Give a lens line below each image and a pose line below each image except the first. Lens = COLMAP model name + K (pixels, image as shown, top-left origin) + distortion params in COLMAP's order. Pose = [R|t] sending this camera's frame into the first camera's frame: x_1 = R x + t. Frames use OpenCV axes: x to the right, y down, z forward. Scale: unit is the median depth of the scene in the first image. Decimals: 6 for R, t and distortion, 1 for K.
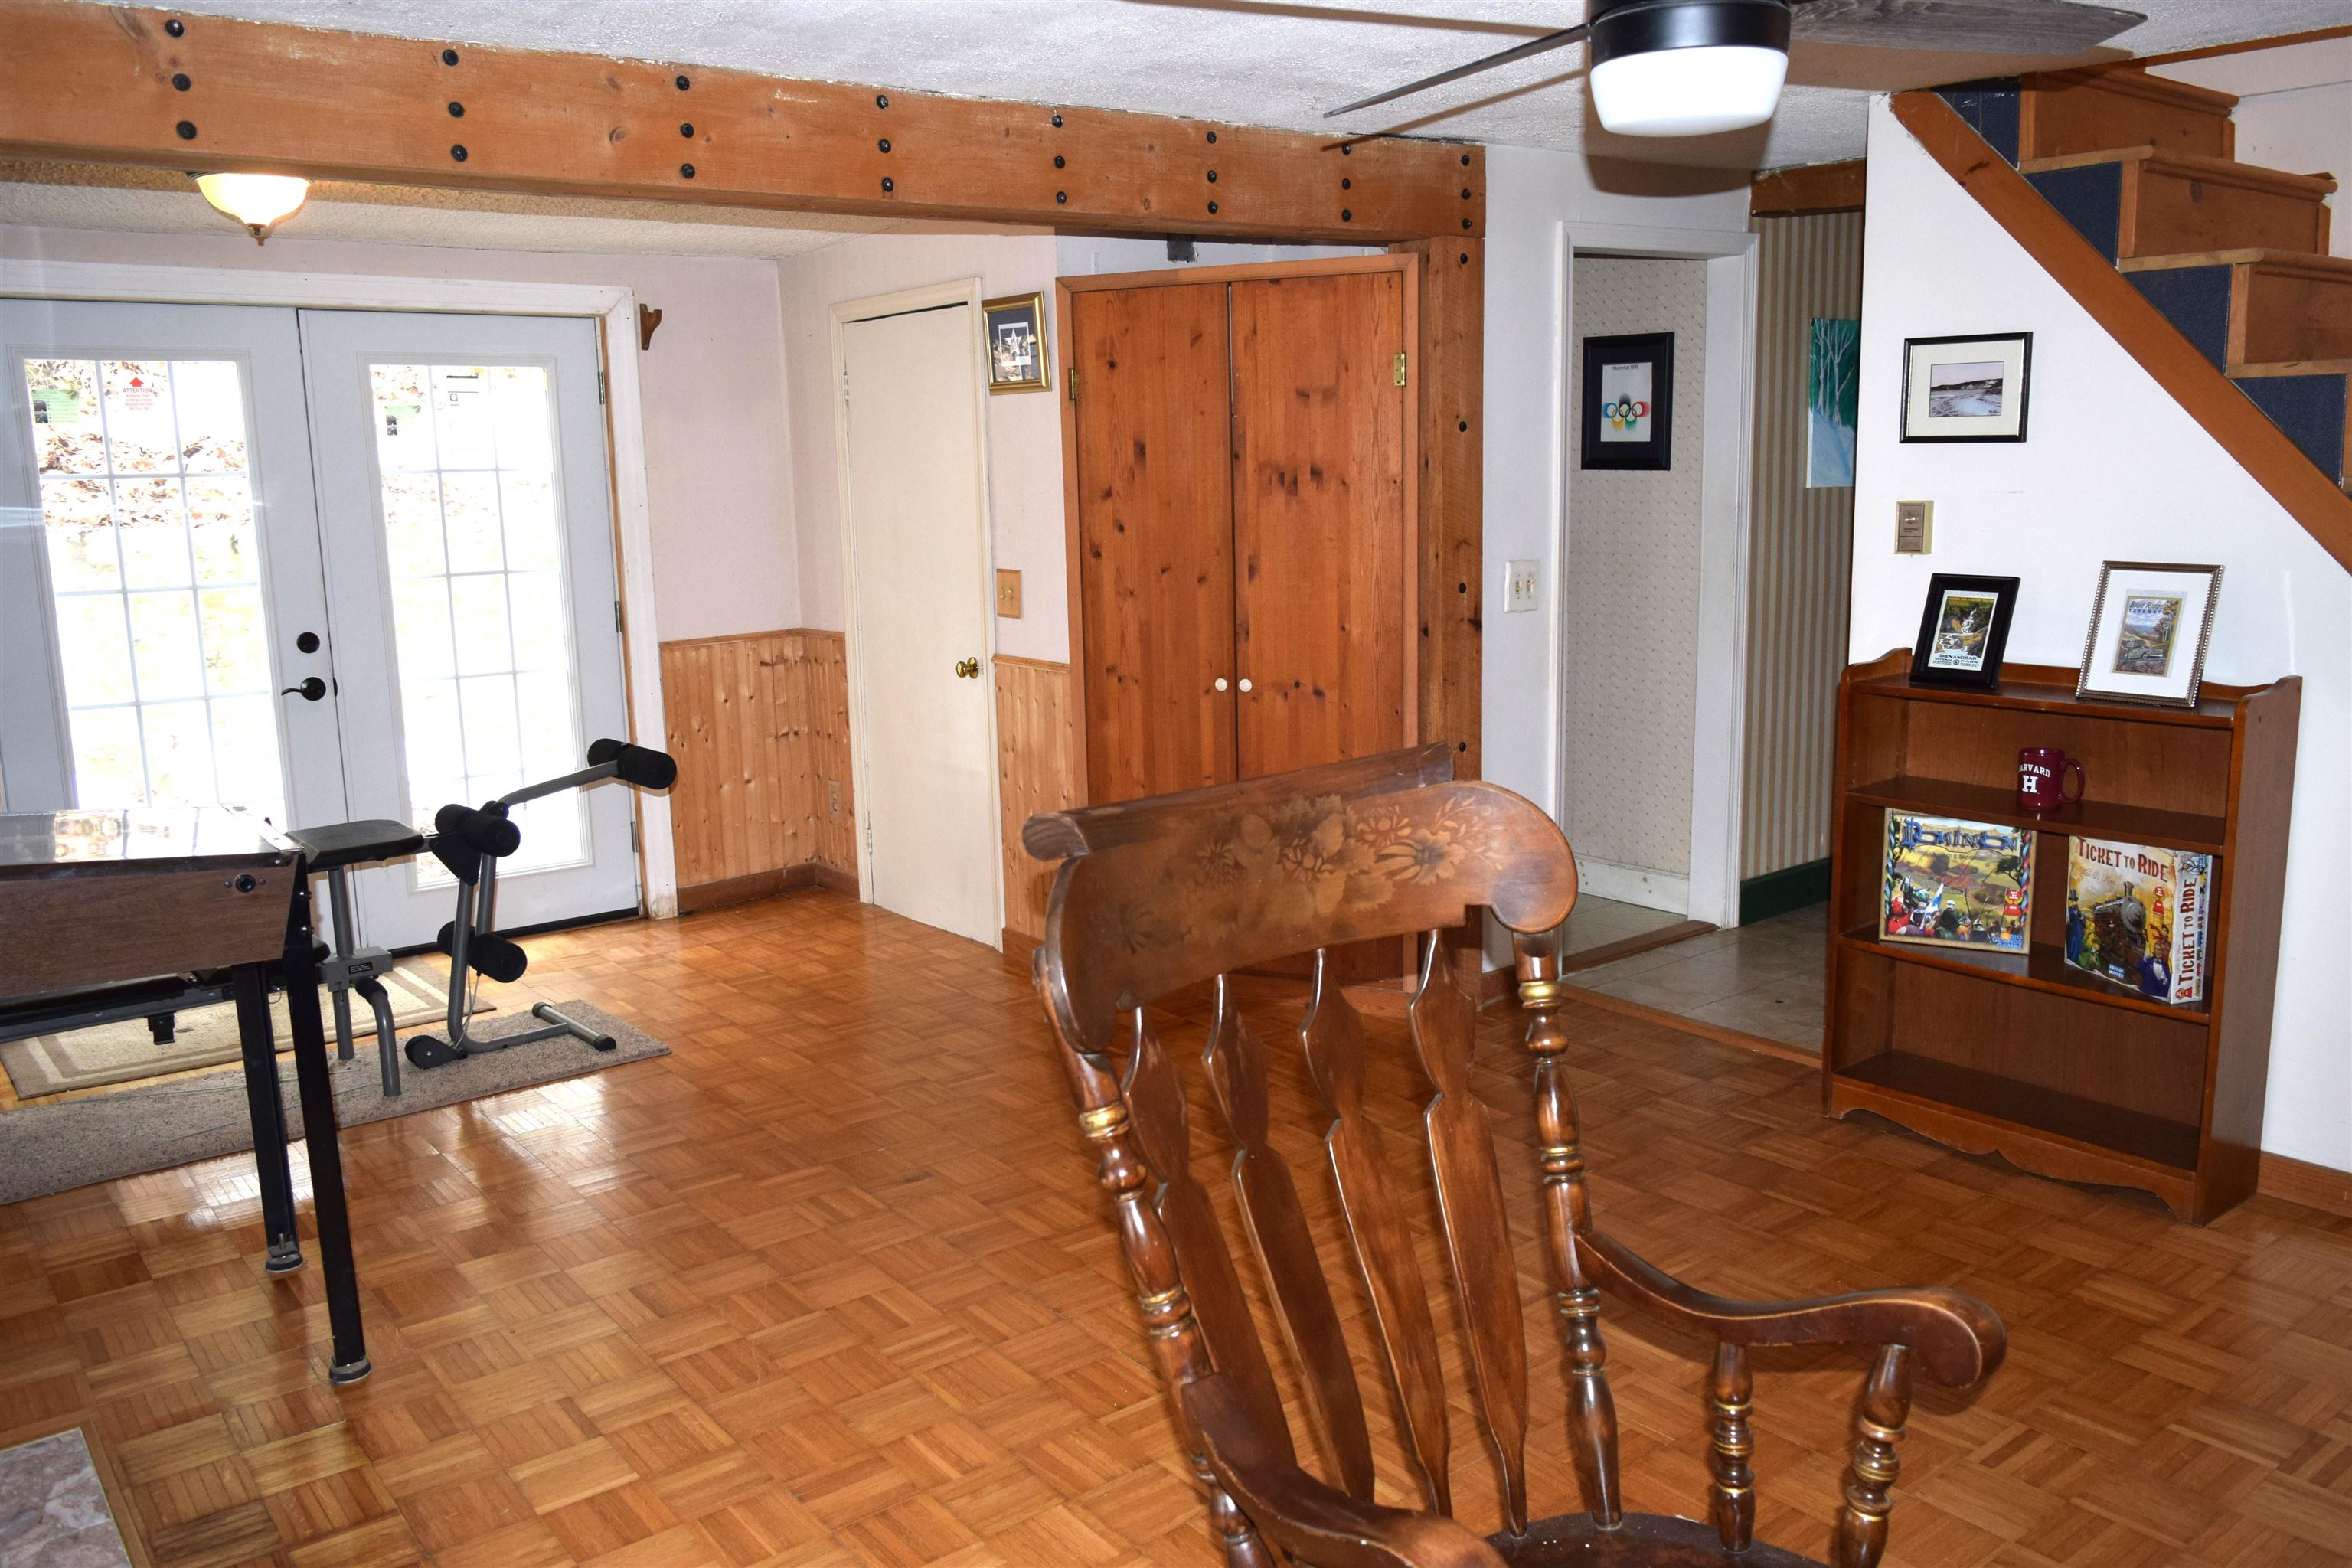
lens RADIAL K [[1836.8, 0, 1213.0], [0, 1836.8, 784.0], [0, 0, 1]] dist [-0.004336, -0.001225]
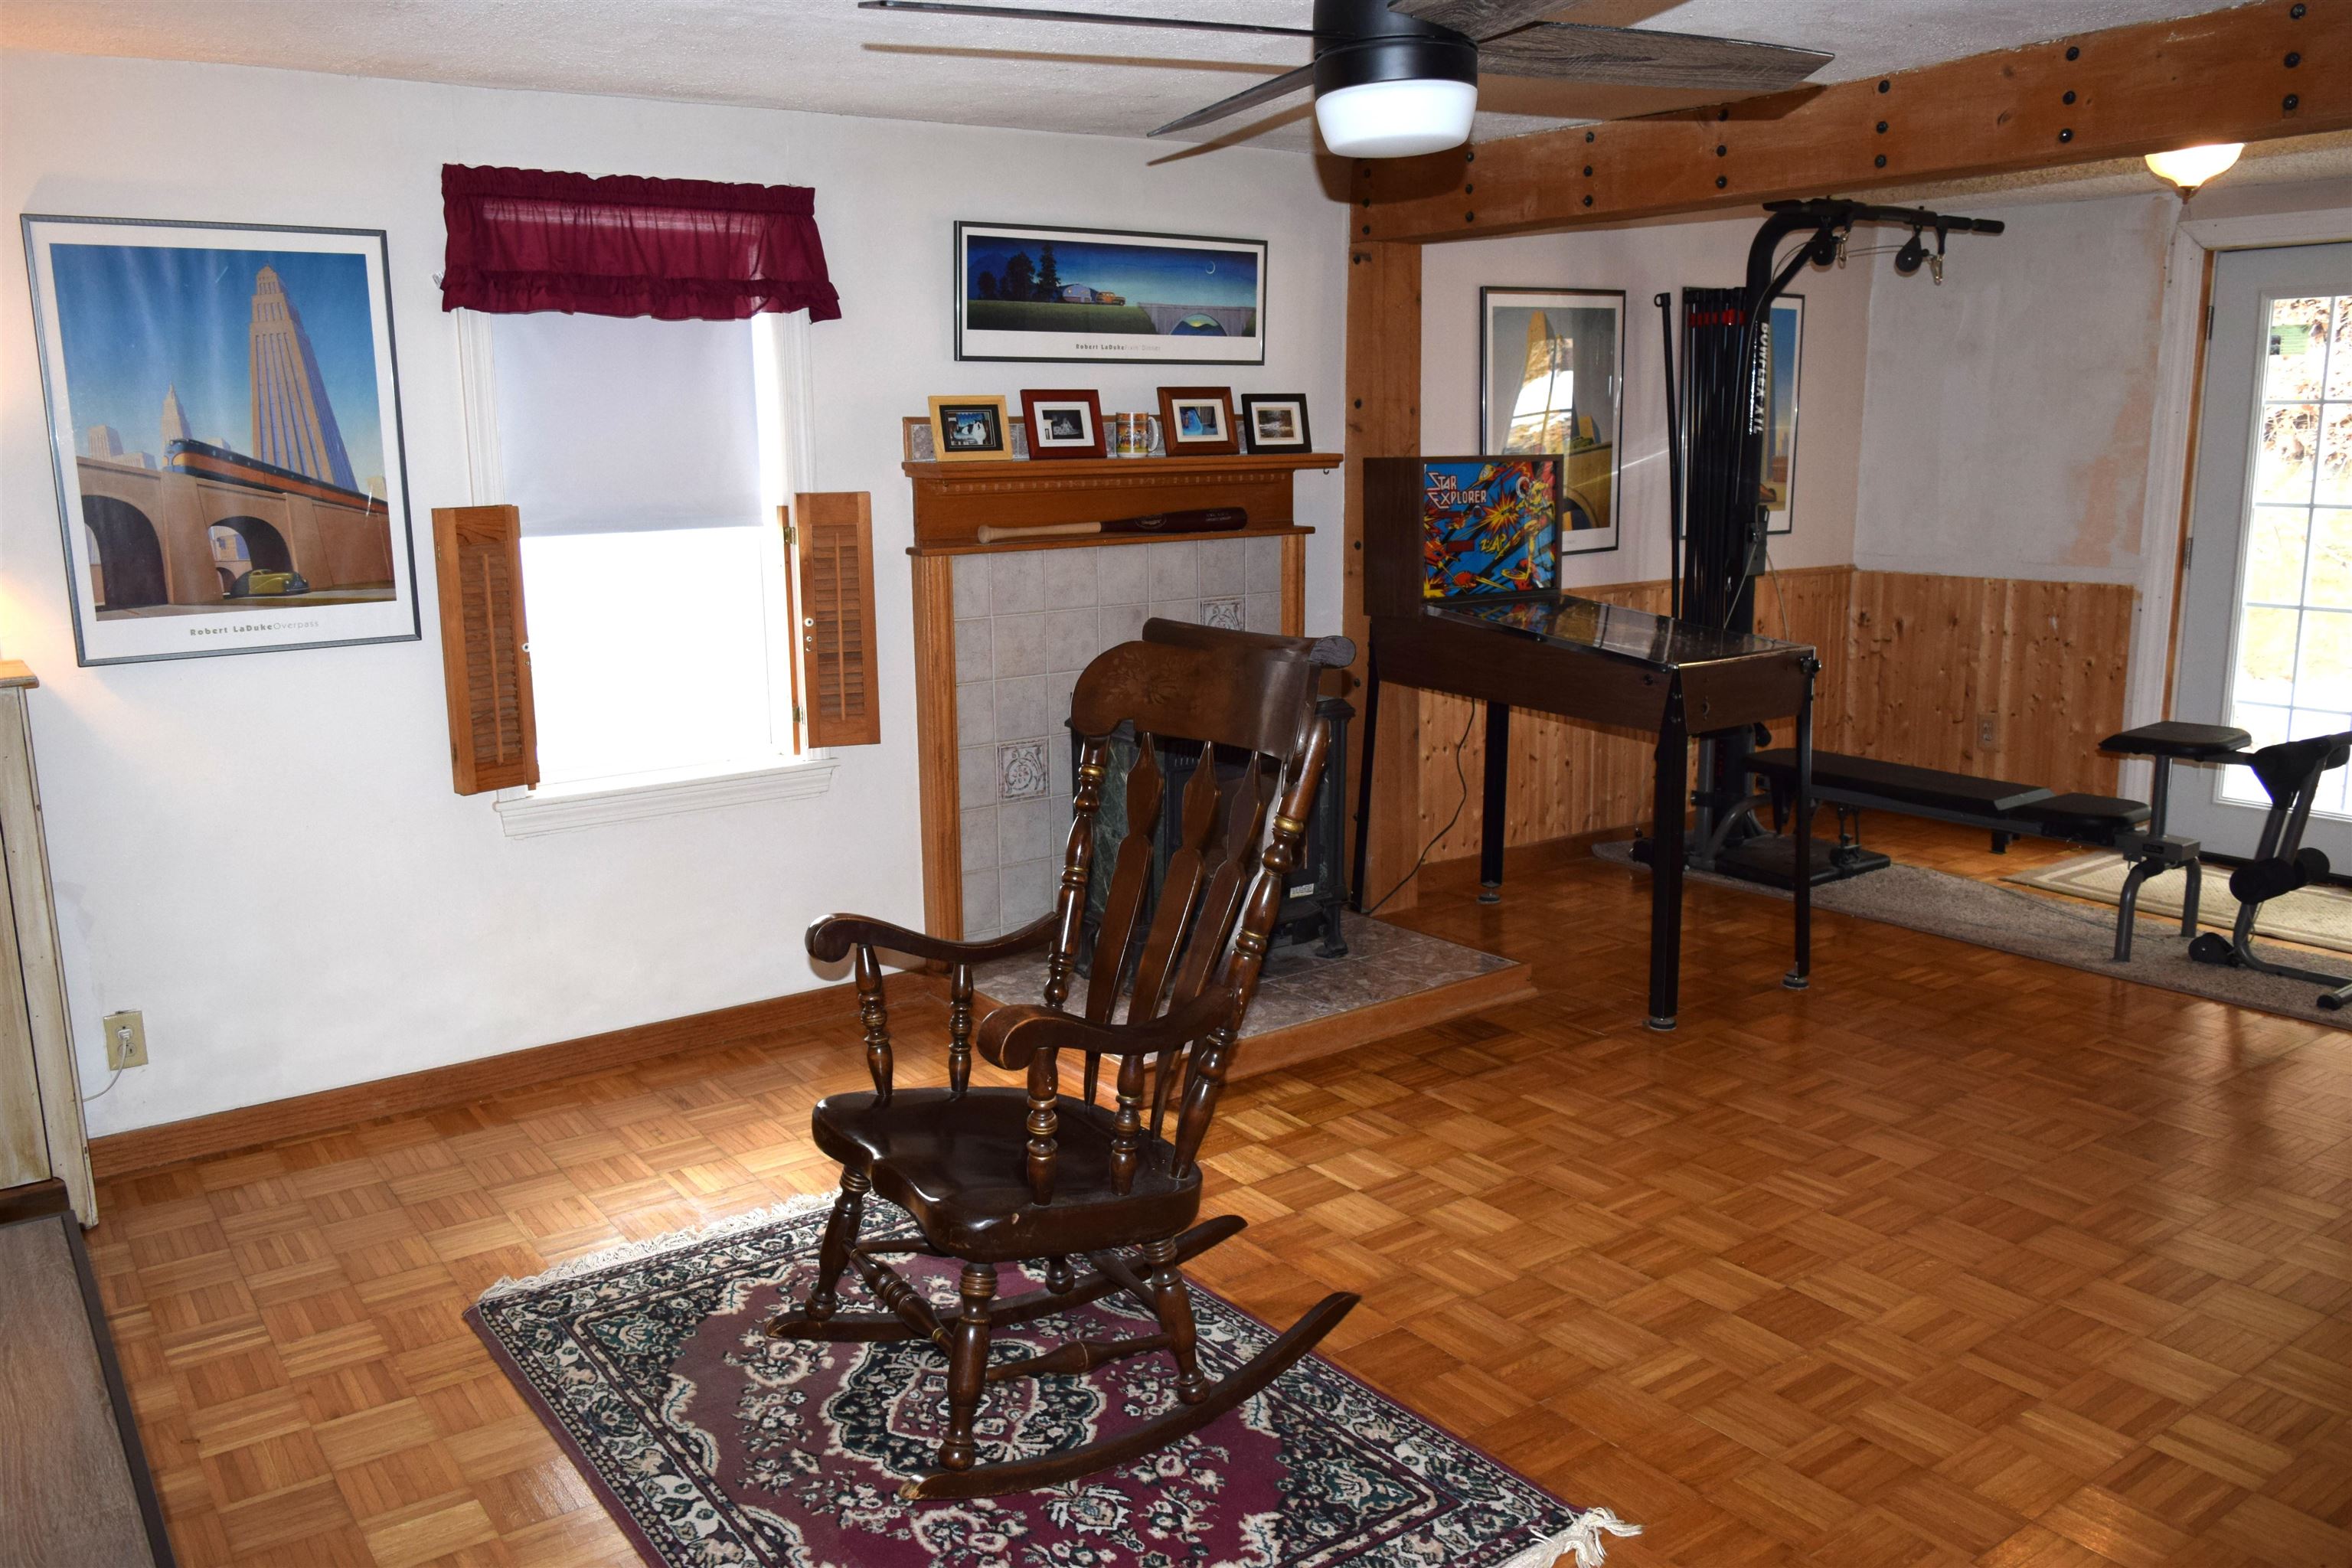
lens RADIAL K [[1836.8, 0, 1213.0], [0, 1836.8, 784.0], [0, 0, 1]] dist [-0.004336, -0.001225]
pose [[-0.030595, 0.210283, -0.977162, 0.831638], [-0.165223, 0.963107, 0.212431, -0.105412], [0.985782, 0.167949, 0.005278, 0.532866]]
